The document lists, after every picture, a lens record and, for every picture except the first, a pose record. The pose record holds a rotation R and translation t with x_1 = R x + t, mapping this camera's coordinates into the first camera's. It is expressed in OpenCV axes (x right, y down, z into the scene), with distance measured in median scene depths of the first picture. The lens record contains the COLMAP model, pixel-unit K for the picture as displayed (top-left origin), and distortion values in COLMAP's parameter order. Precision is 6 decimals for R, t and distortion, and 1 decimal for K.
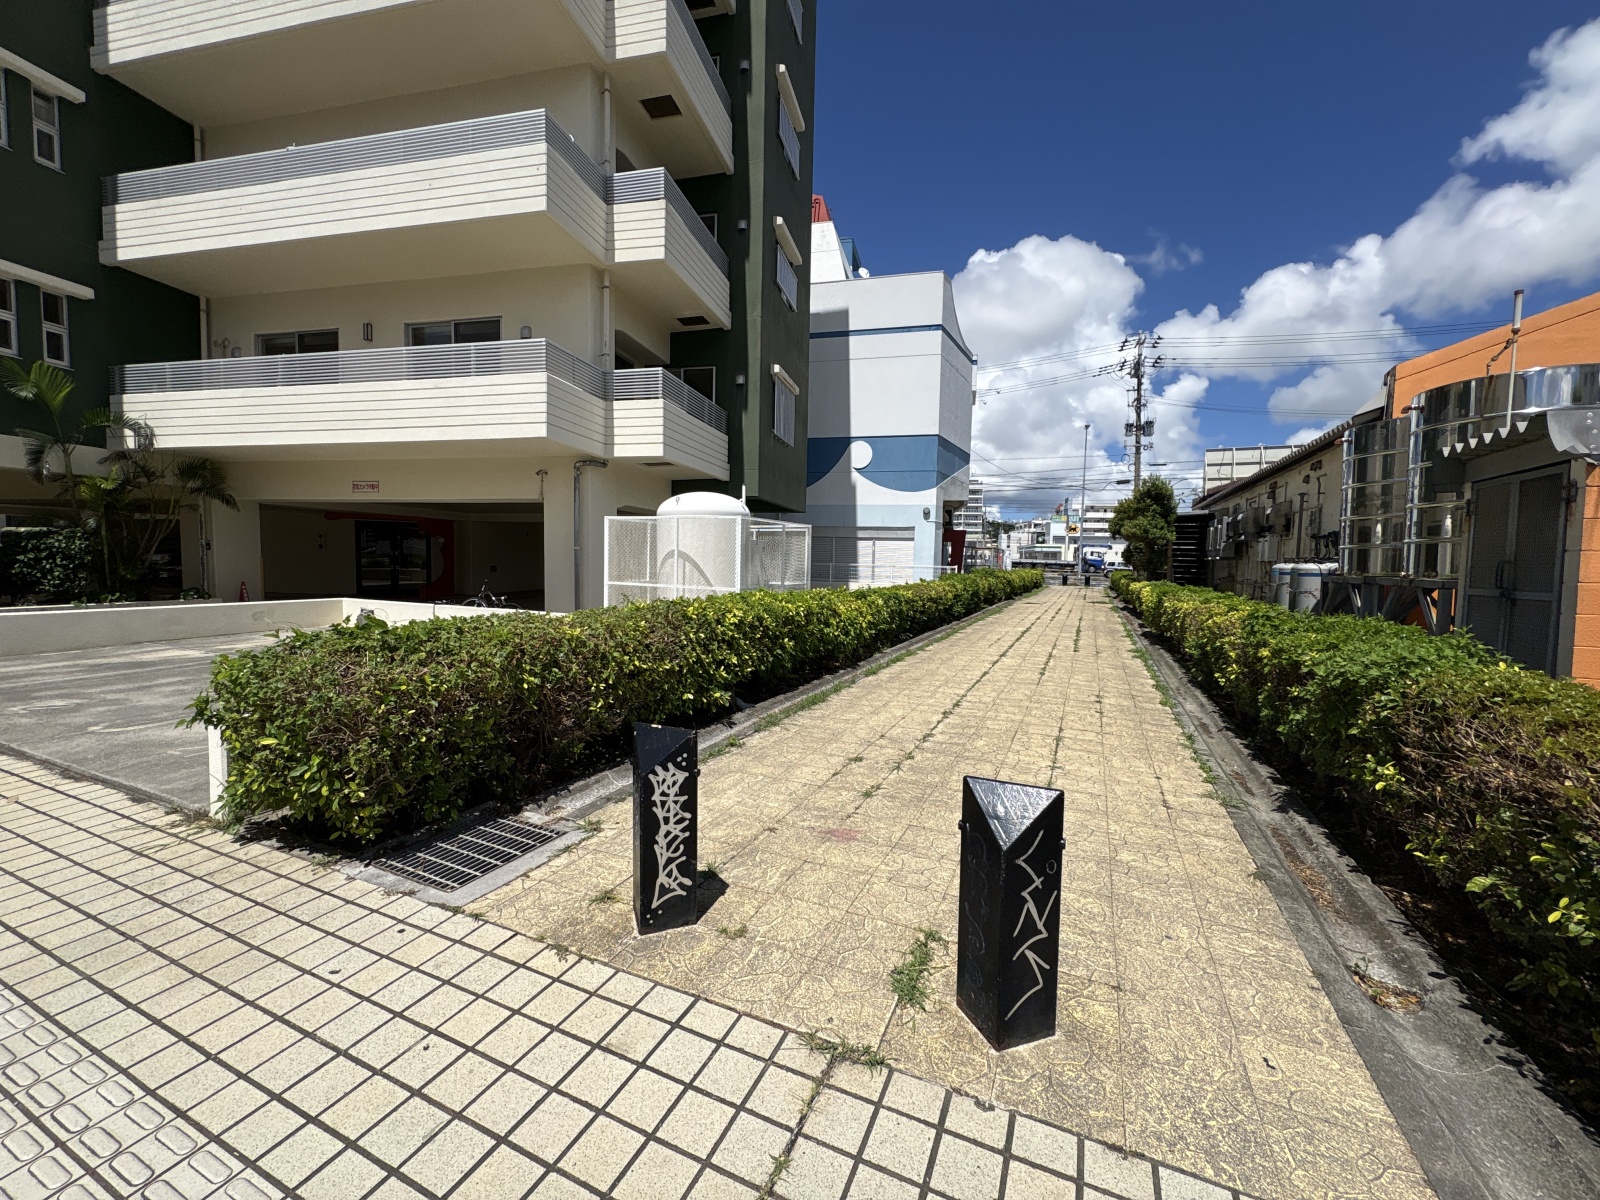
lens RADIAL K [[630.2, 0, 800.0], [0, 630.2, 600.0], [0, 0, 1]] dist [-0.000570, -0.000094]
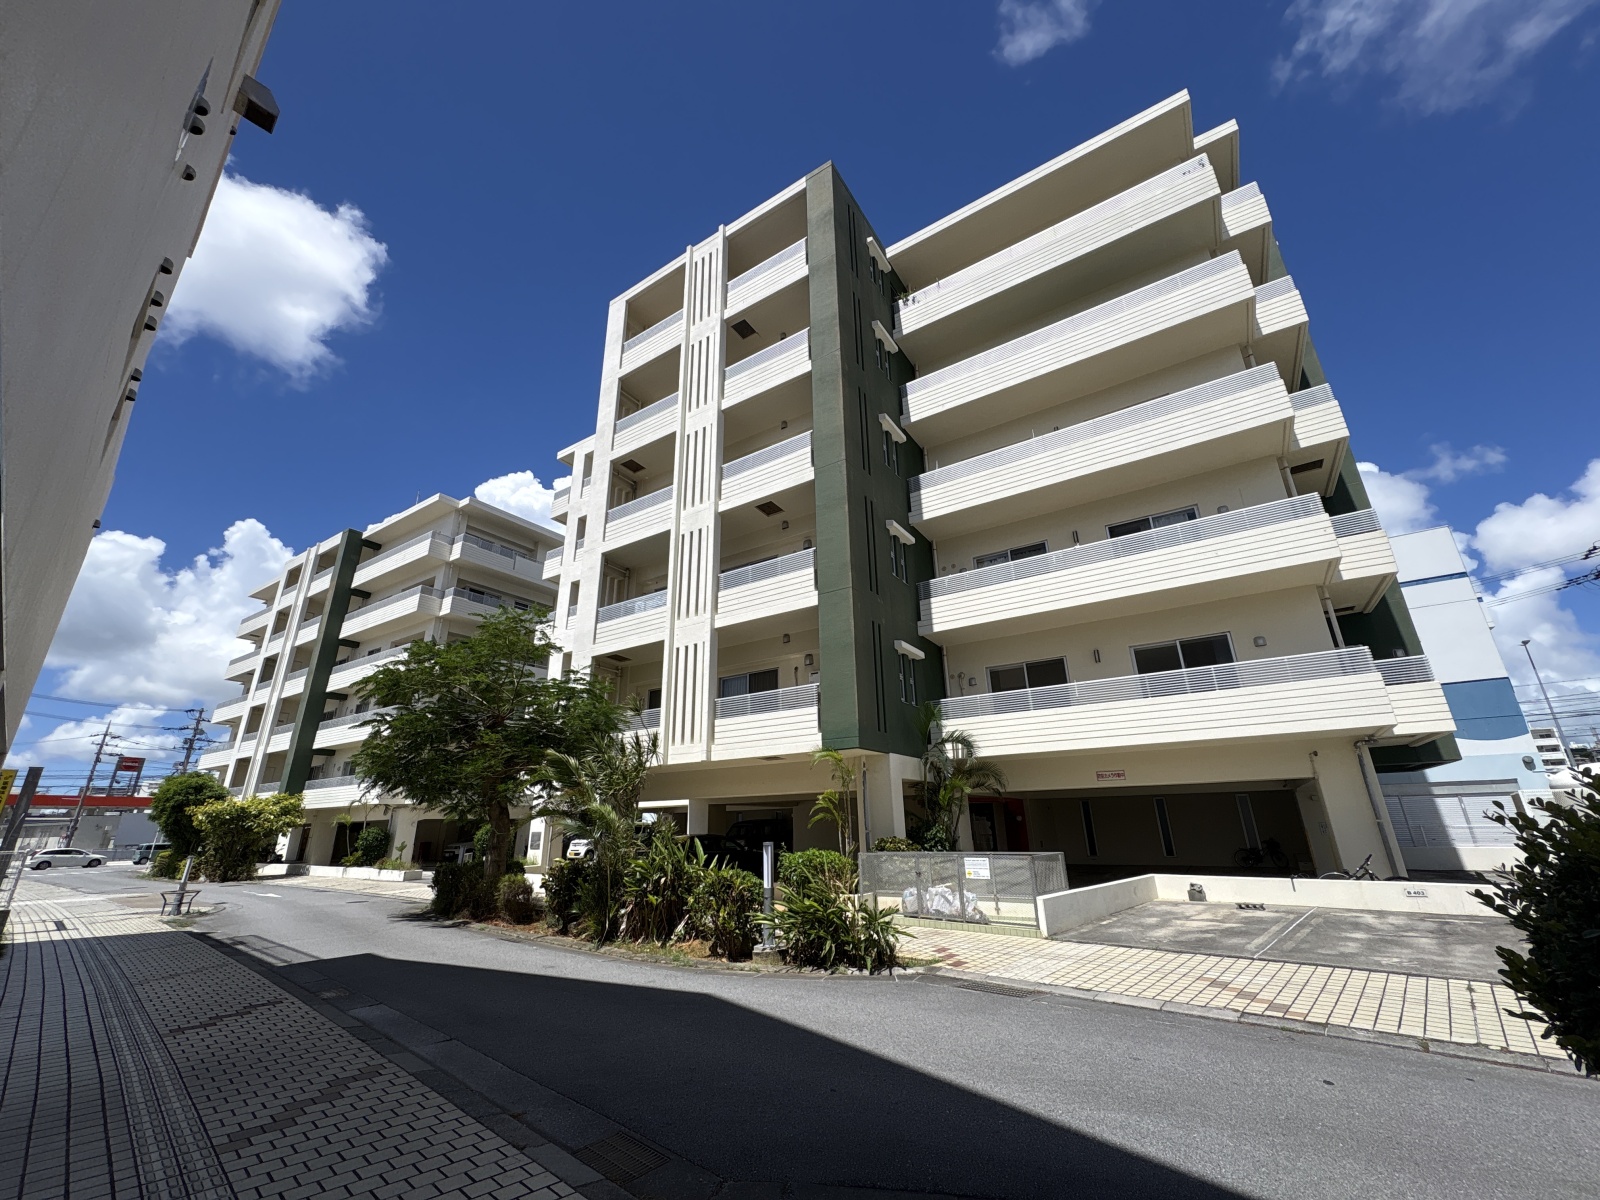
lens RADIAL K [[630.2, 0, 800.0], [0, 630.2, 600.0], [0, 0, 1]] dist [-0.000570, -0.000094]
pose [[0.938995, -0.155107, -0.306969, -0.903482], [0.017860, 0.913320, -0.406852, -0.000846], [0.343466, 0.376549, 0.860373, -0.433535]]
